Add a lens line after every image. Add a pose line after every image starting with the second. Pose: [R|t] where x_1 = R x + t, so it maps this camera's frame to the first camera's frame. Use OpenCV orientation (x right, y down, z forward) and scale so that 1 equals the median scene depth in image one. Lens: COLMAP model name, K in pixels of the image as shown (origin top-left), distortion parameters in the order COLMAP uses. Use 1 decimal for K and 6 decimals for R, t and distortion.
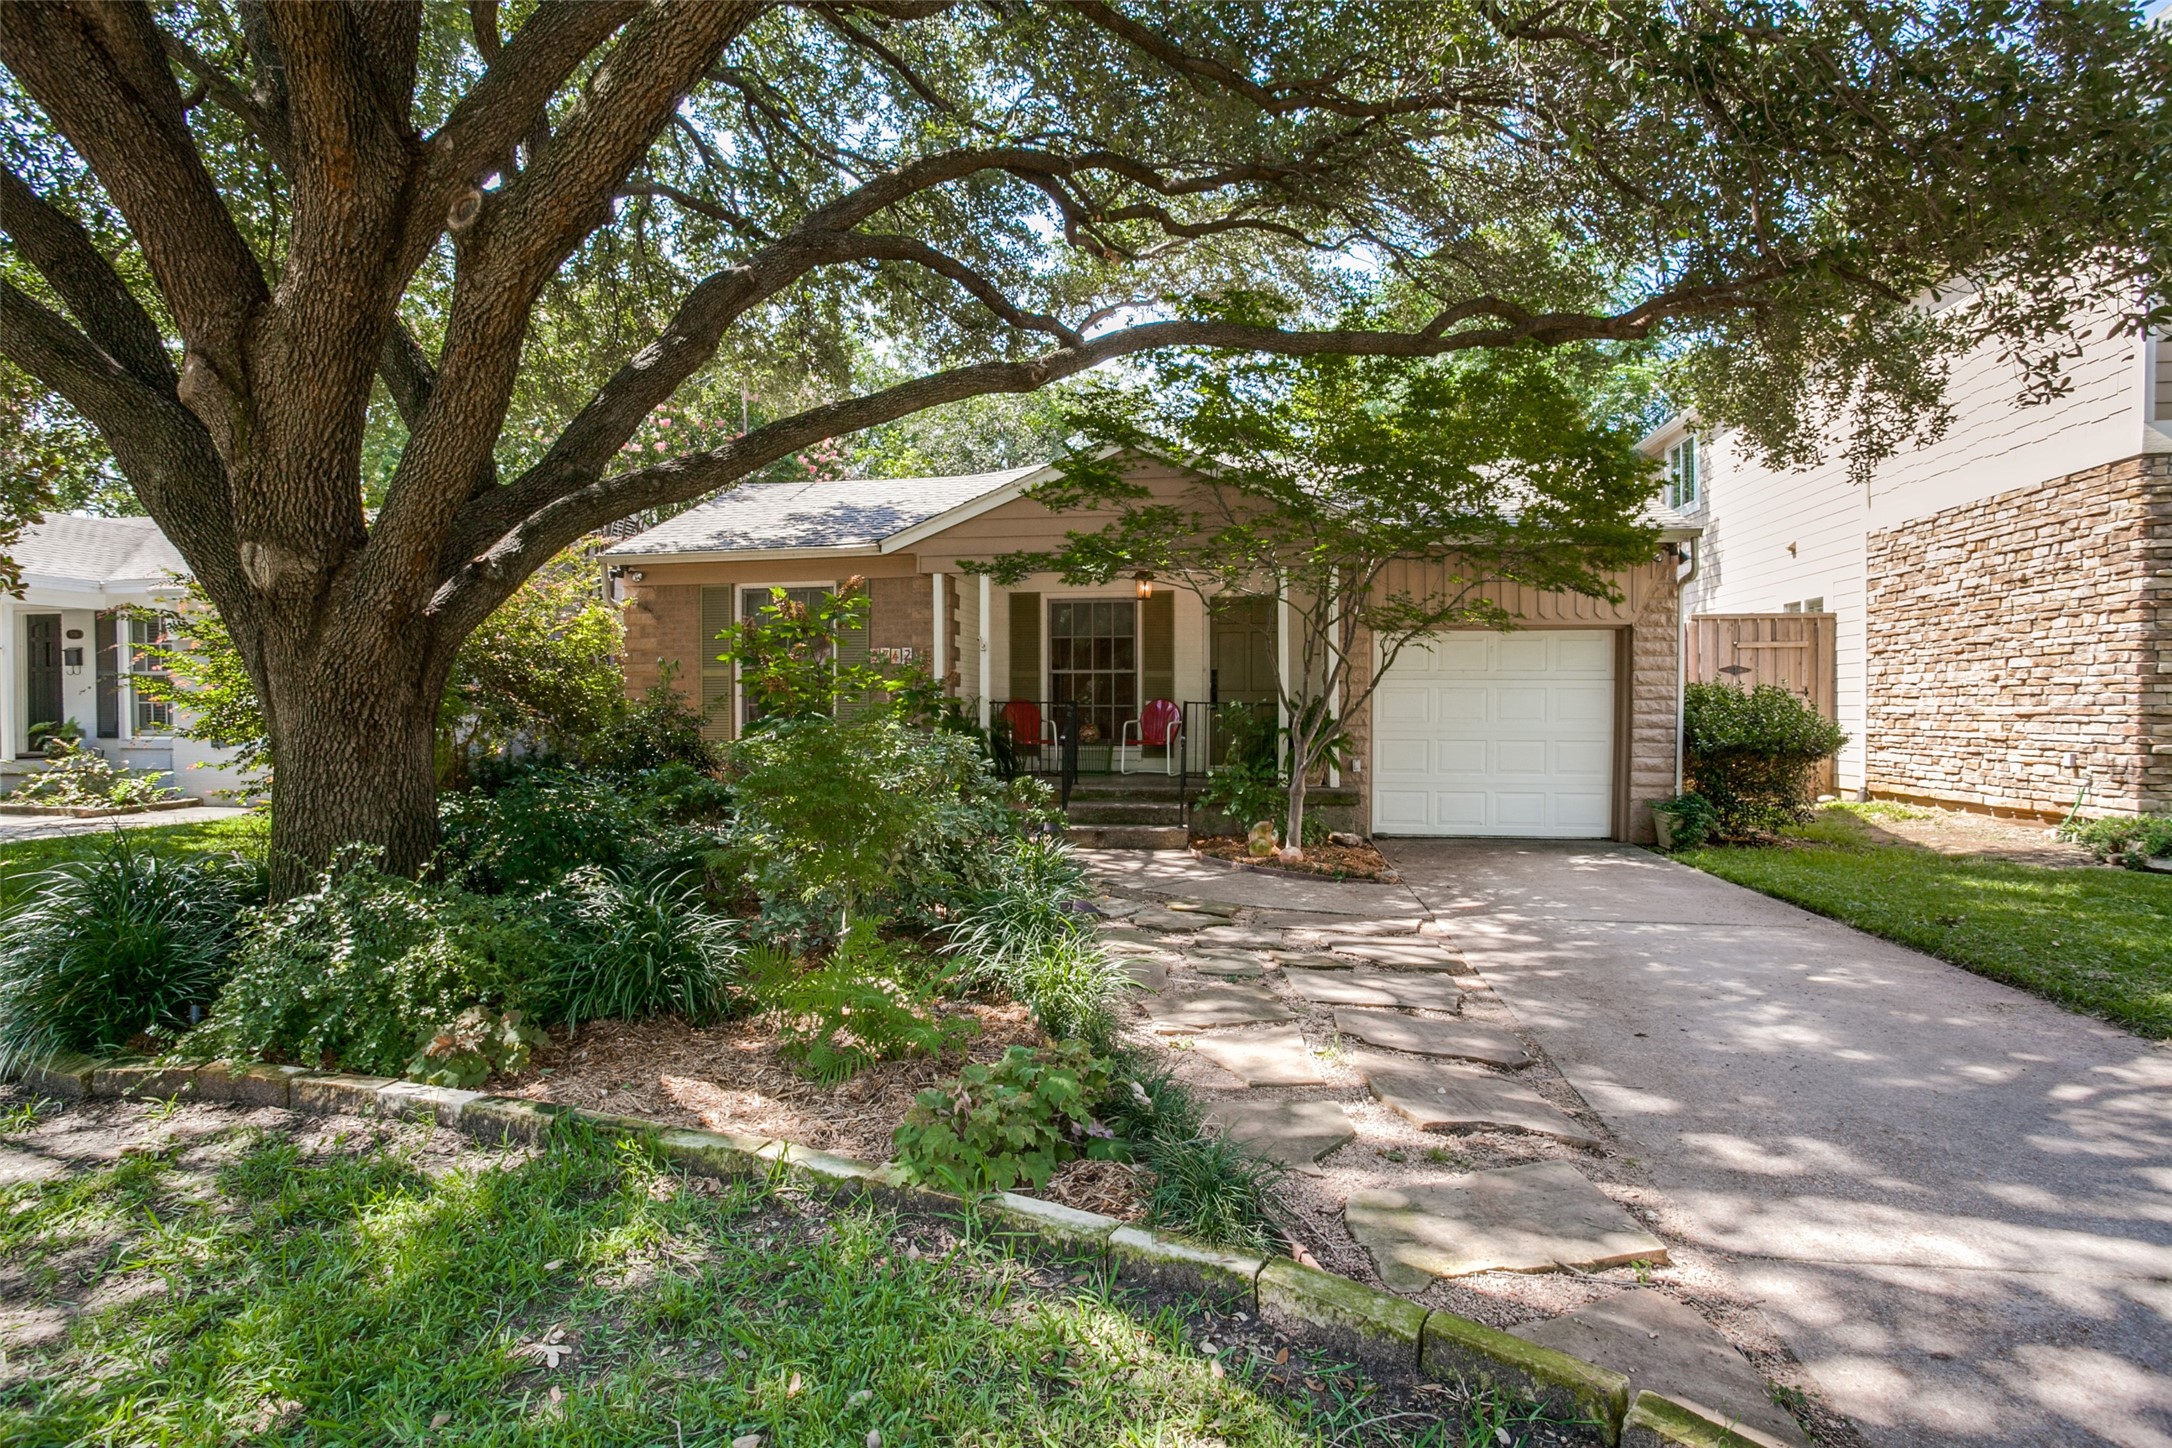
lens RADIAL K [[1084.2, 0, 1089.4], [0, 1084.2, 720.0], [0, 0, 1]] dist [0.005679, 0.005936]
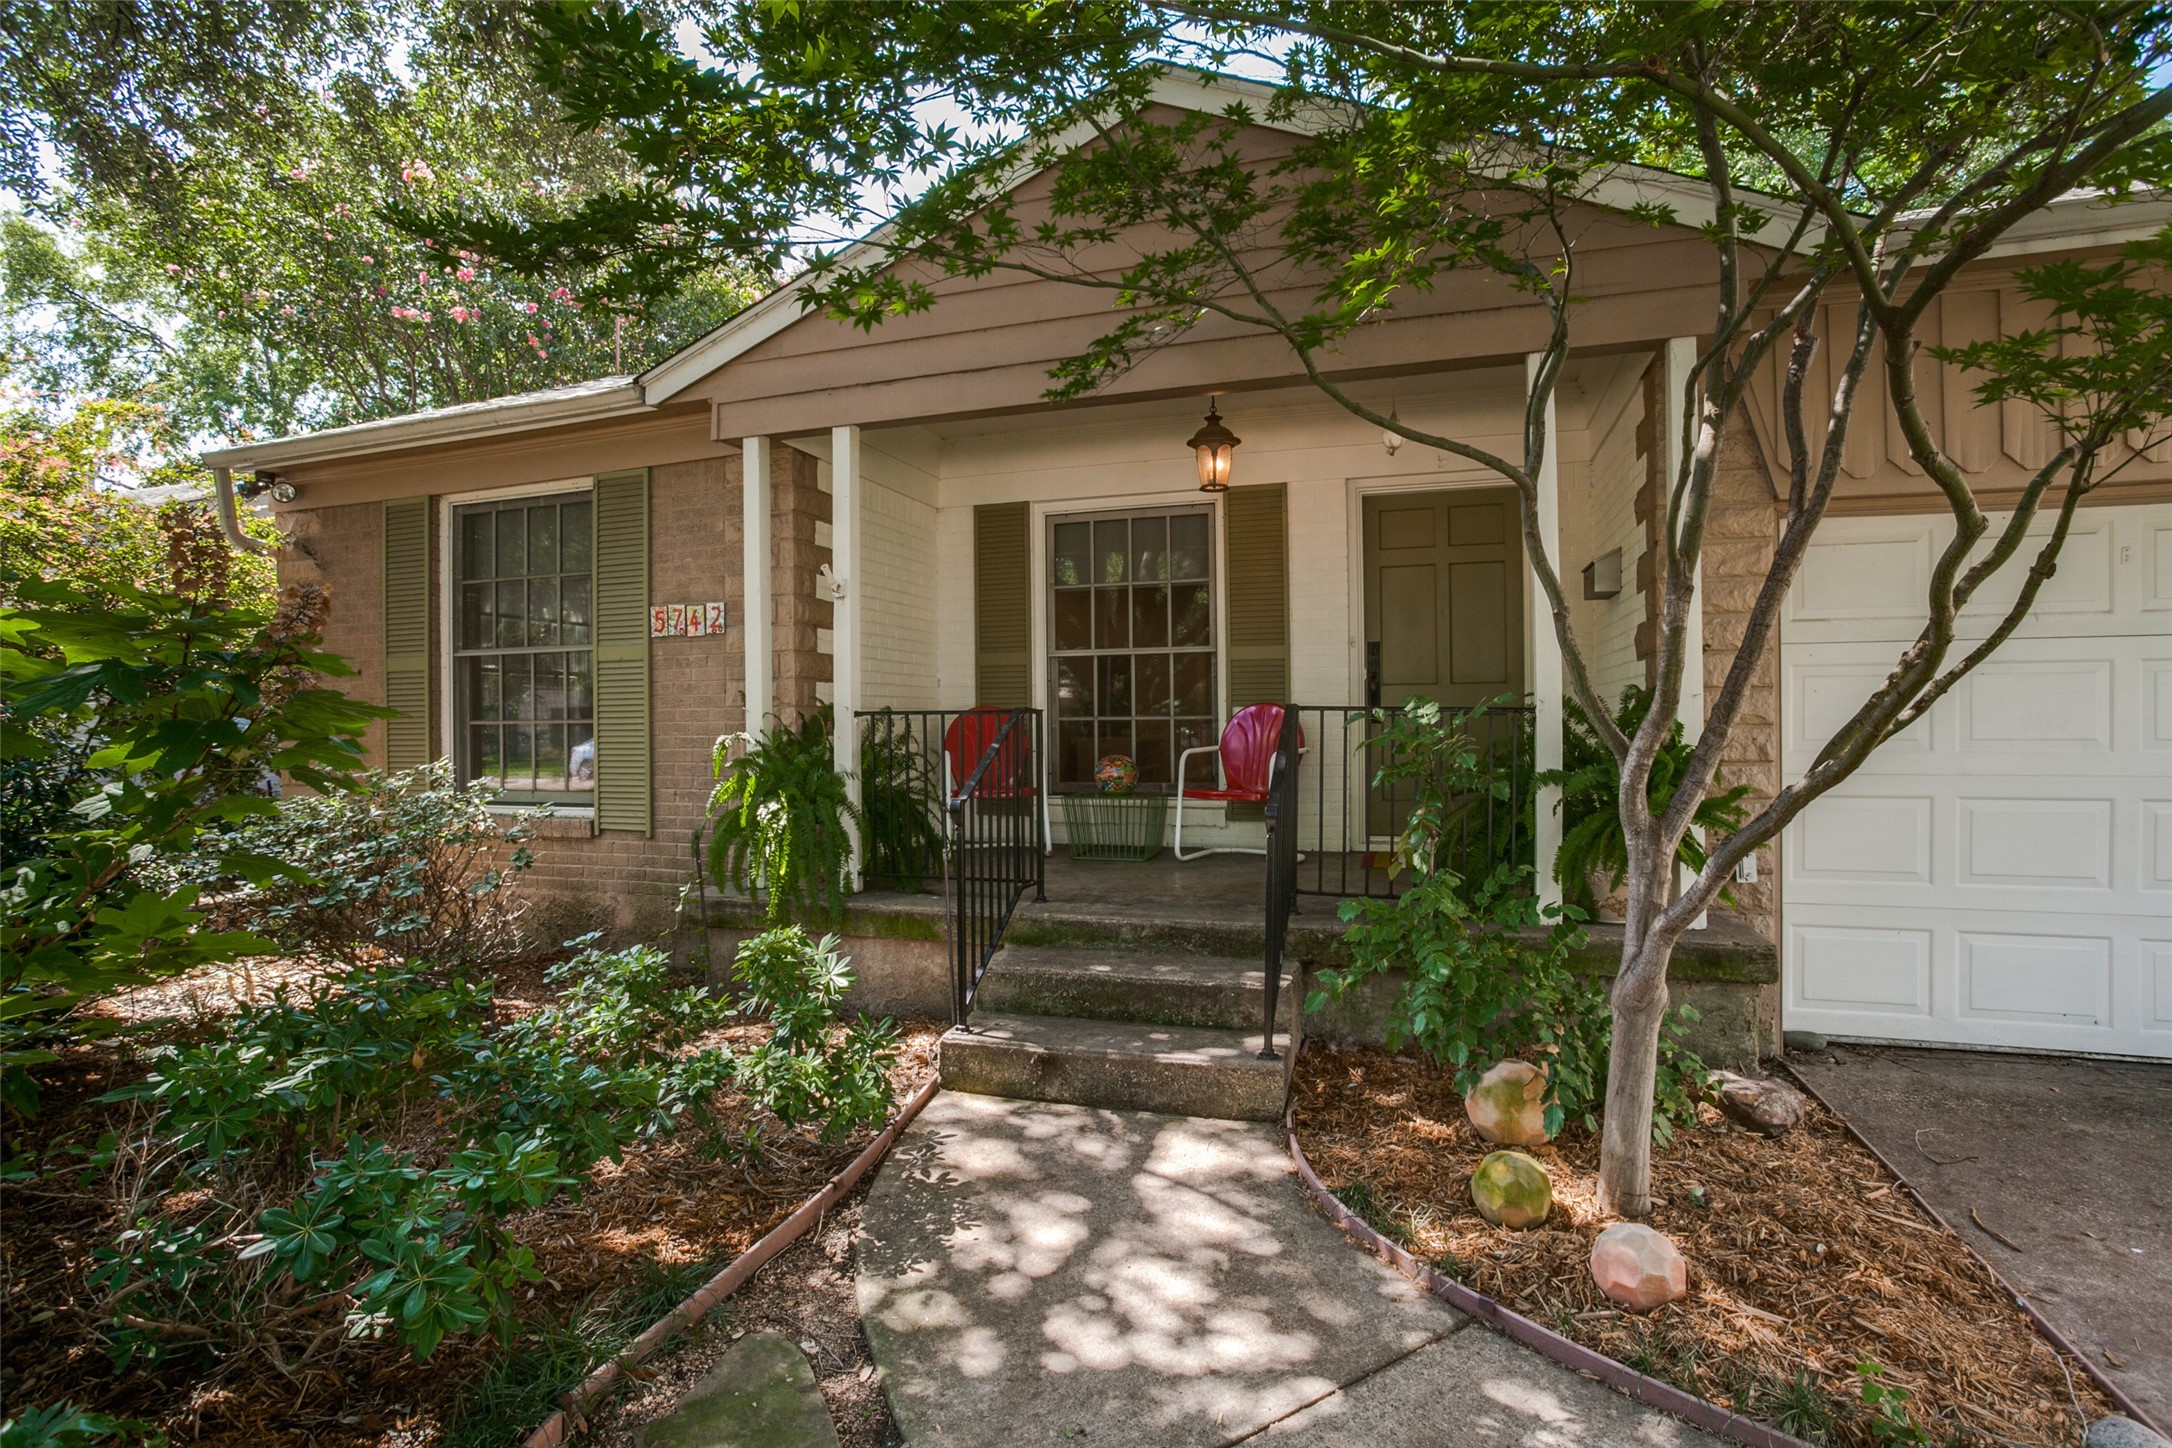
lens RADIAL K [[1084.2, 0, 1075.3], [0, 1084.2, 738.7], [0, 0, 1]] dist [0.005679, 0.005936]
pose [[0.986107, -0.007150, -0.165954, 0.072788], [0.008290, 0.999947, 0.006182, -0.007439], [0.165901, -0.007472, 0.986114, 0.564876]]
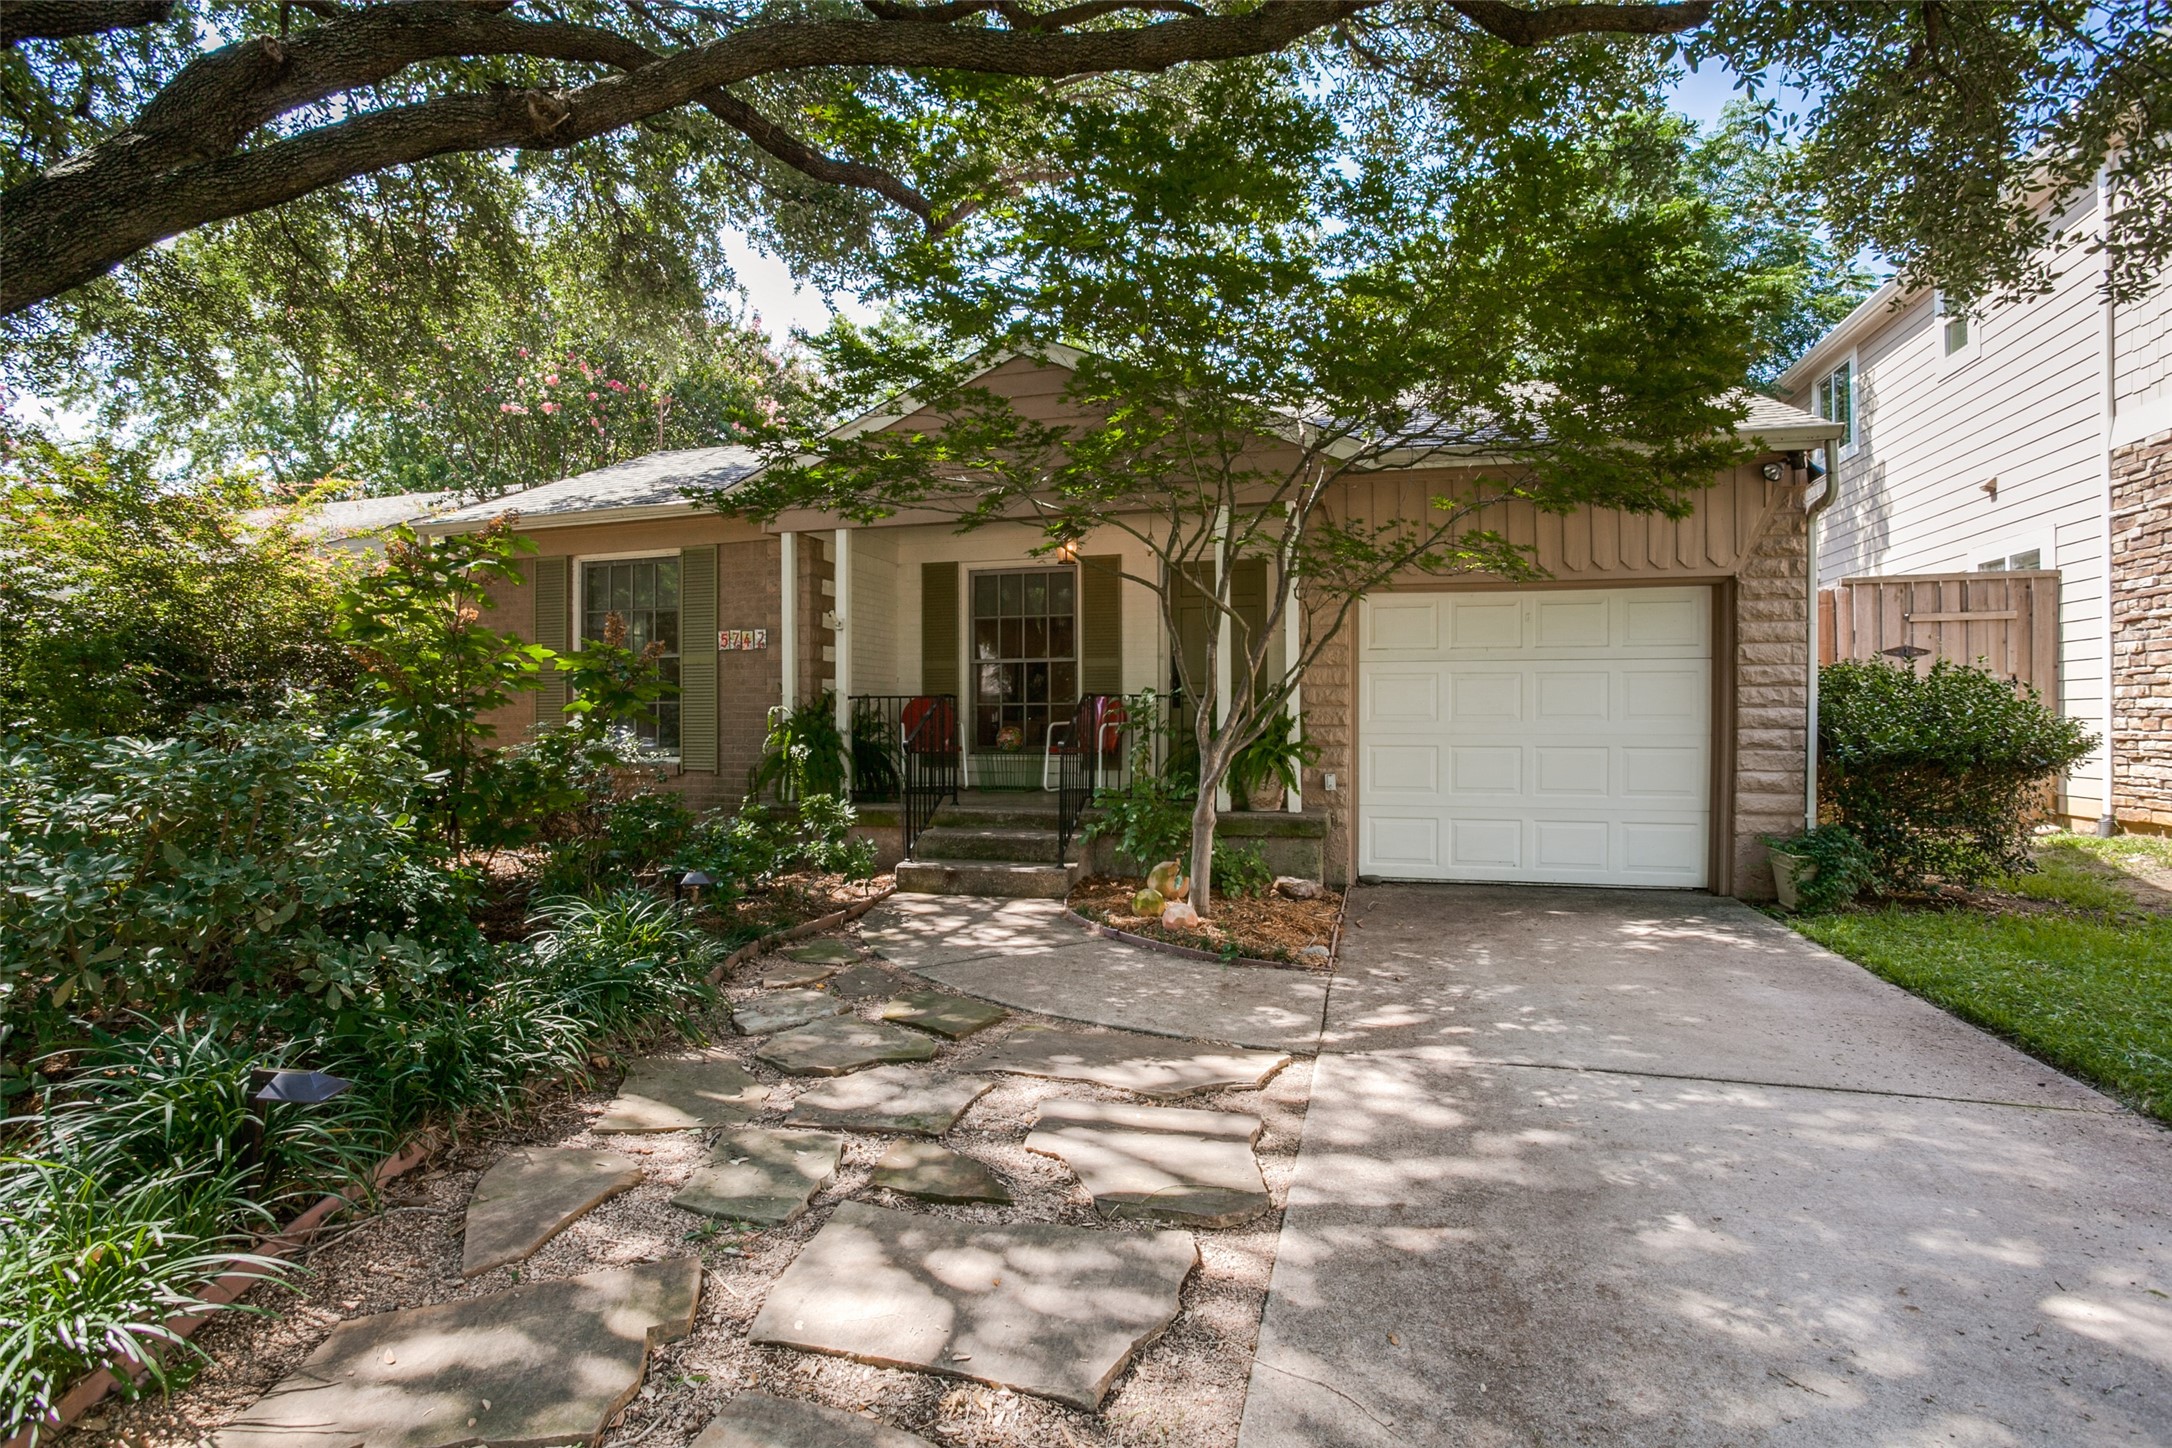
lens RADIAL K [[1084.2, 0, 1083.5], [0, 1084.2, 718.8], [0, 0, 1]] dist [0.005679, 0.005936]
pose [[0.992967, -0.002457, -0.118369, 0.162341], [0.001057, 0.999929, -0.011891, 0.008522], [0.118390, 0.011682, 0.992898, 0.257296]]
